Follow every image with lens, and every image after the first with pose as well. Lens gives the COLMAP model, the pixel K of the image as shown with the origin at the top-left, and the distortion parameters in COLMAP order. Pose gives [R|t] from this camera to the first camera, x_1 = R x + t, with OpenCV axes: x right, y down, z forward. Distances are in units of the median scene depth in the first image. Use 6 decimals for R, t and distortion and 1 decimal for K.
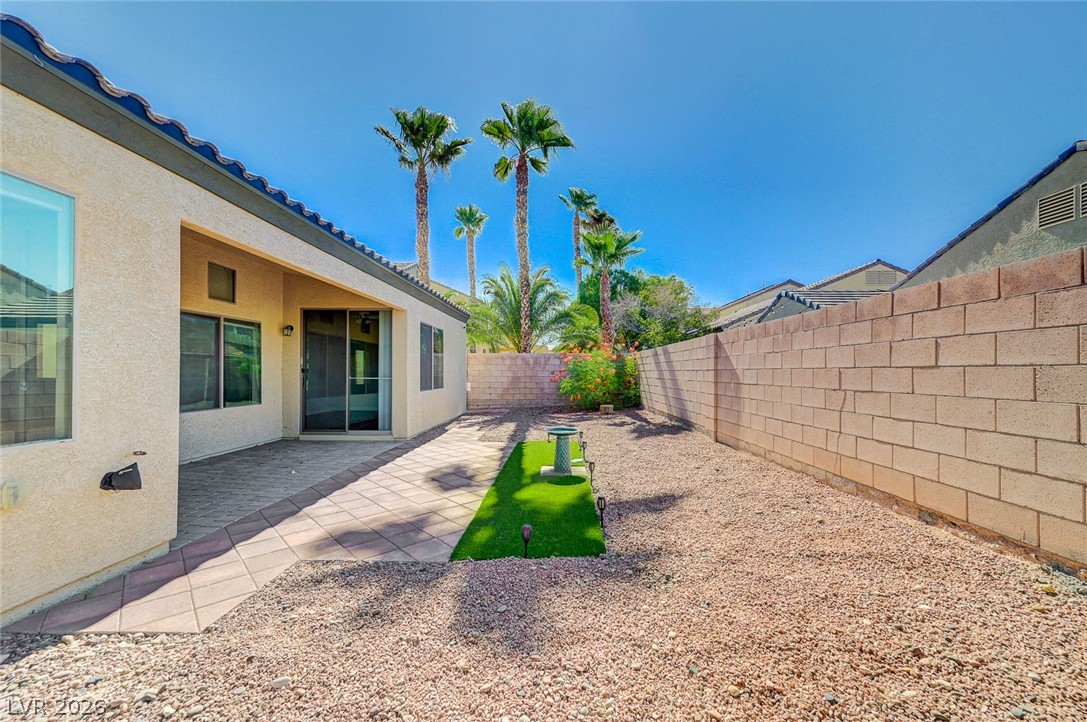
lens RADIAL K [[434.6, 0, 545.0], [0, 434.6, 365.7], [0, 0, 1]] dist [0.006028, 0.000528]
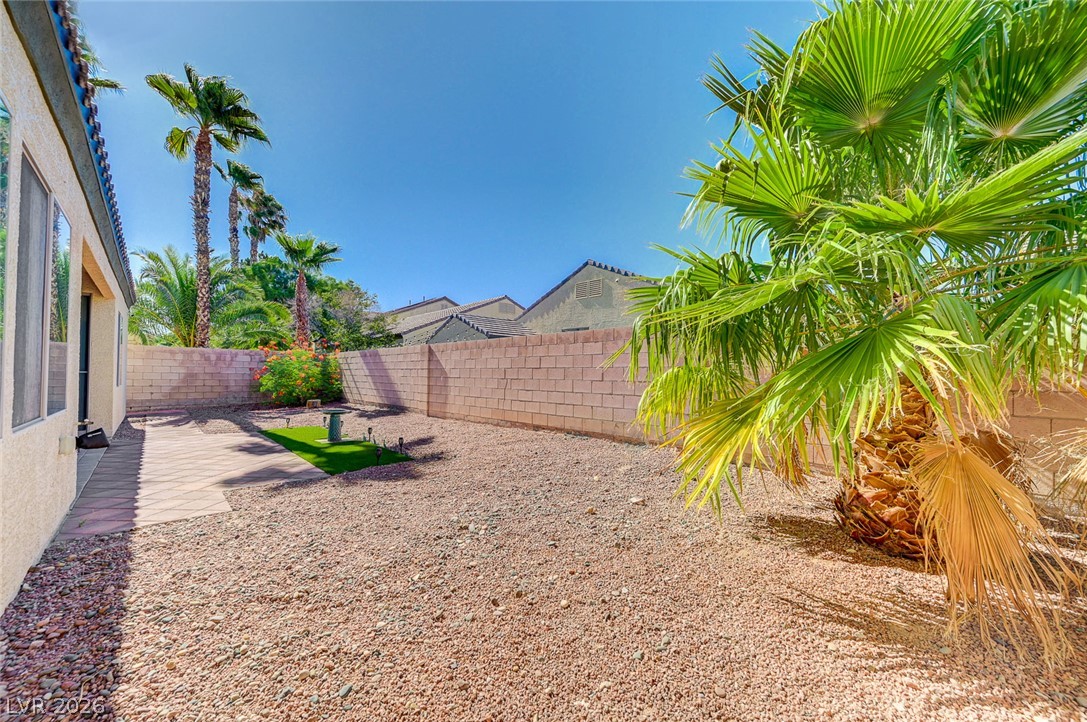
lens RADIAL K [[434.6, 0, 548.9], [0, 434.6, 364.3], [0, 0, 1]] dist [0.006028, 0.000528]
pose [[0.716904, 0.024546, 0.696740, -0.263292], [-0.021187, 0.999685, -0.013419, 0.004087], [-0.696850, -0.005142, 0.717199, -0.269633]]
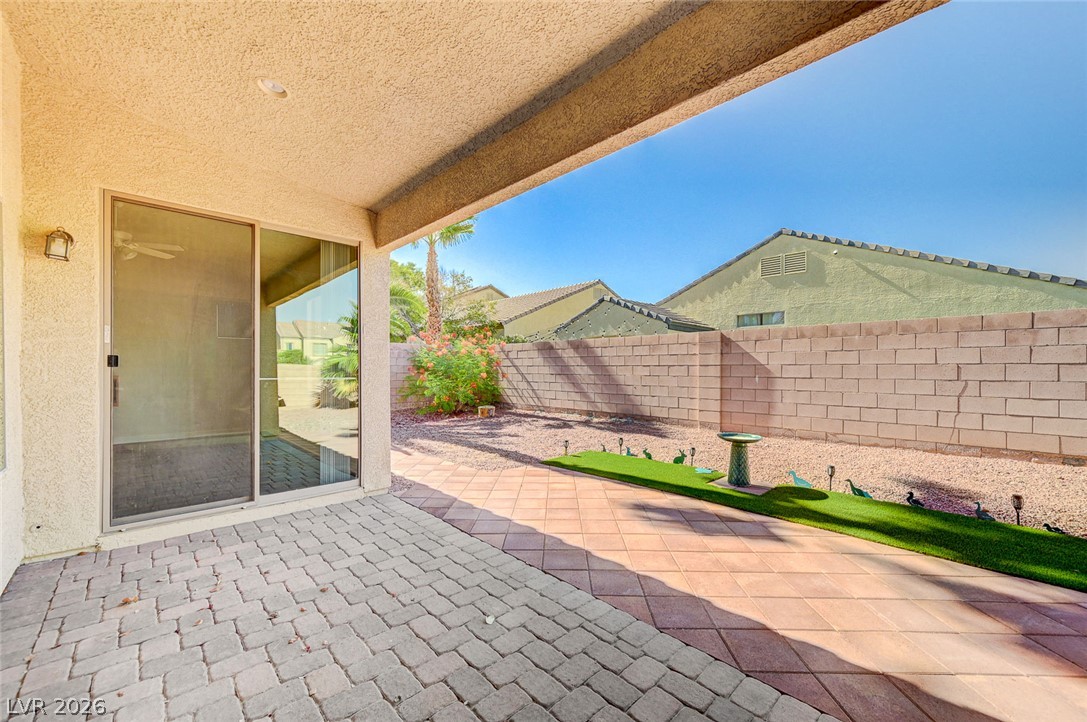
lens RADIAL K [[434.6, 0, 554.5], [0, 434.6, 369.3], [0, 0, 1]] dist [0.006028, 0.000528]
pose [[0.692115, -0.001580, 0.721786, -0.491954], [-0.011249, 0.999853, 0.012975, 0.007742], [-0.721700, -0.017099, 0.691995, 0.411252]]
